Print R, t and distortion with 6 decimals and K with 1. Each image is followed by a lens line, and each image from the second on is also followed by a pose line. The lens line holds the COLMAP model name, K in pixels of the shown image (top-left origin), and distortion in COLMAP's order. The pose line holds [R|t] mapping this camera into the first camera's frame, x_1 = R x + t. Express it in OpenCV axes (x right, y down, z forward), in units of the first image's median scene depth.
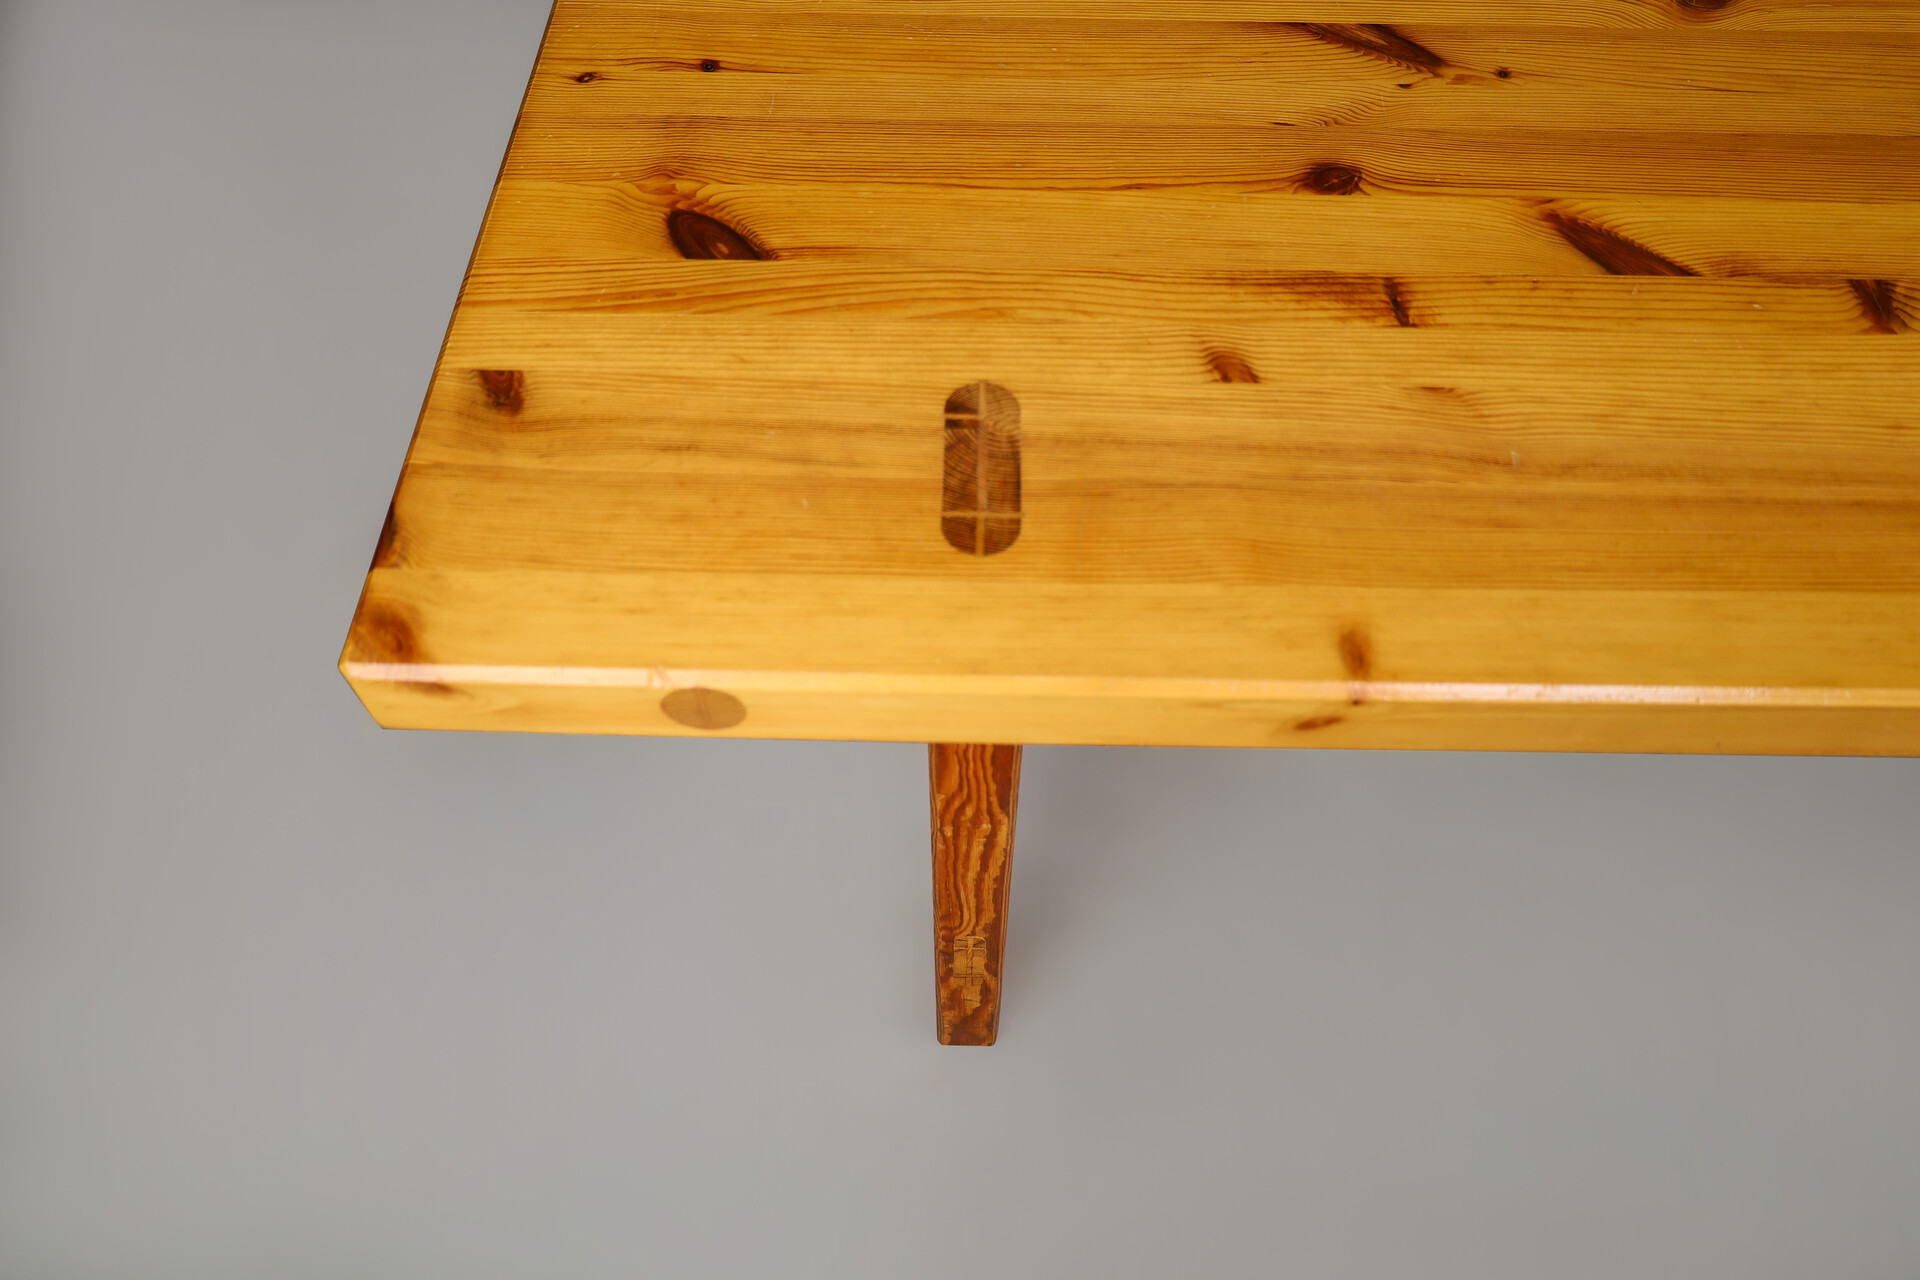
lens RADIAL K [[1384.8, 0, 960.0], [0, 1384.8, 640.0], [0, 0, 1]] dist [-0.000508, -0.002818]
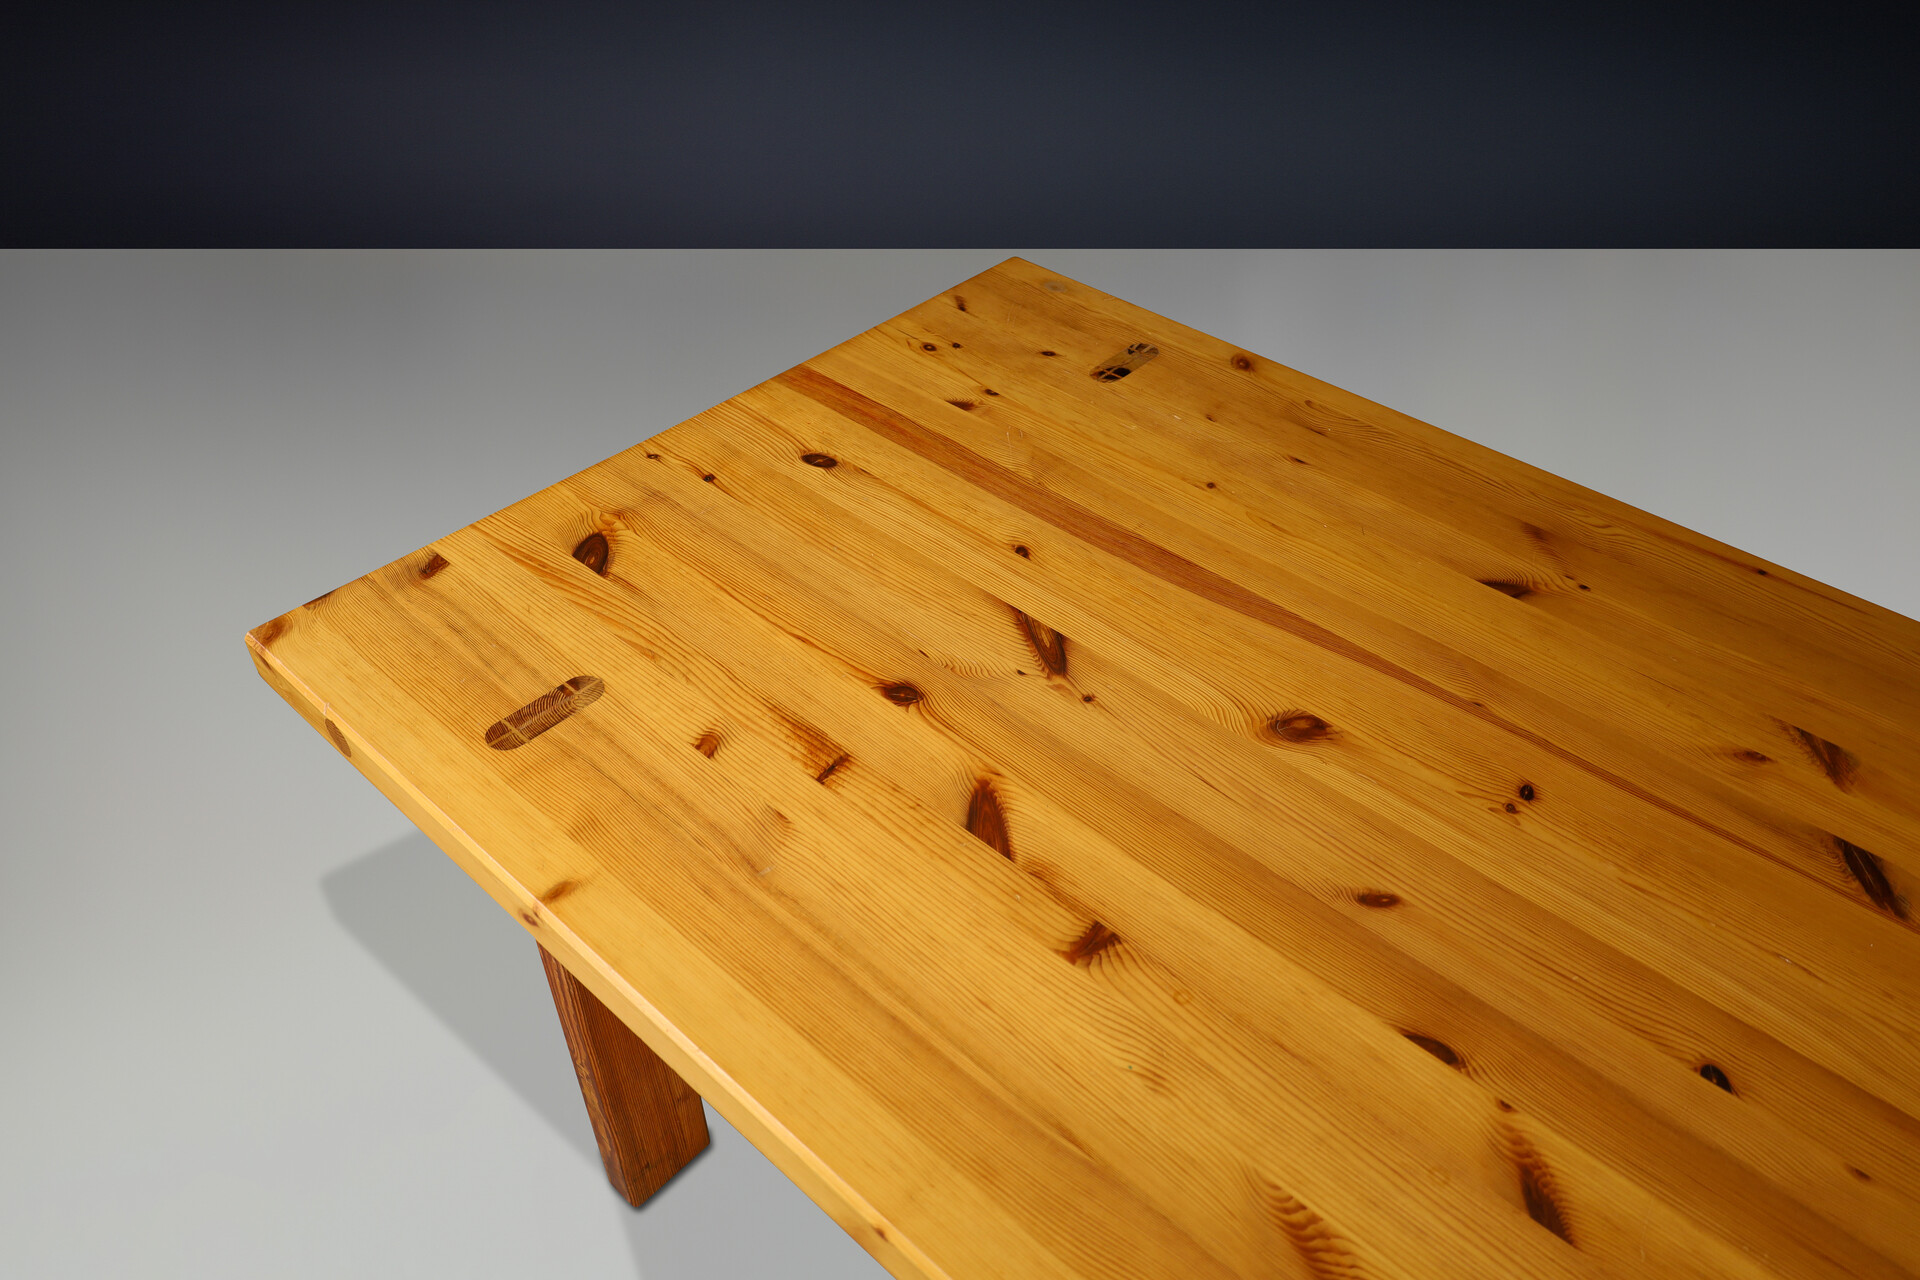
lens RADIAL K [[1384.8, 0, 960.0], [0, 1384.8, 640.0], [0, 0, 1]] dist [-0.000508, -0.002818]
pose [[0.747452, 0.434995, -0.502090, 1.180240], [-0.555000, 0.824262, -0.112102, -0.281056], [0.365090, 0.362451, 0.857519, -0.316211]]
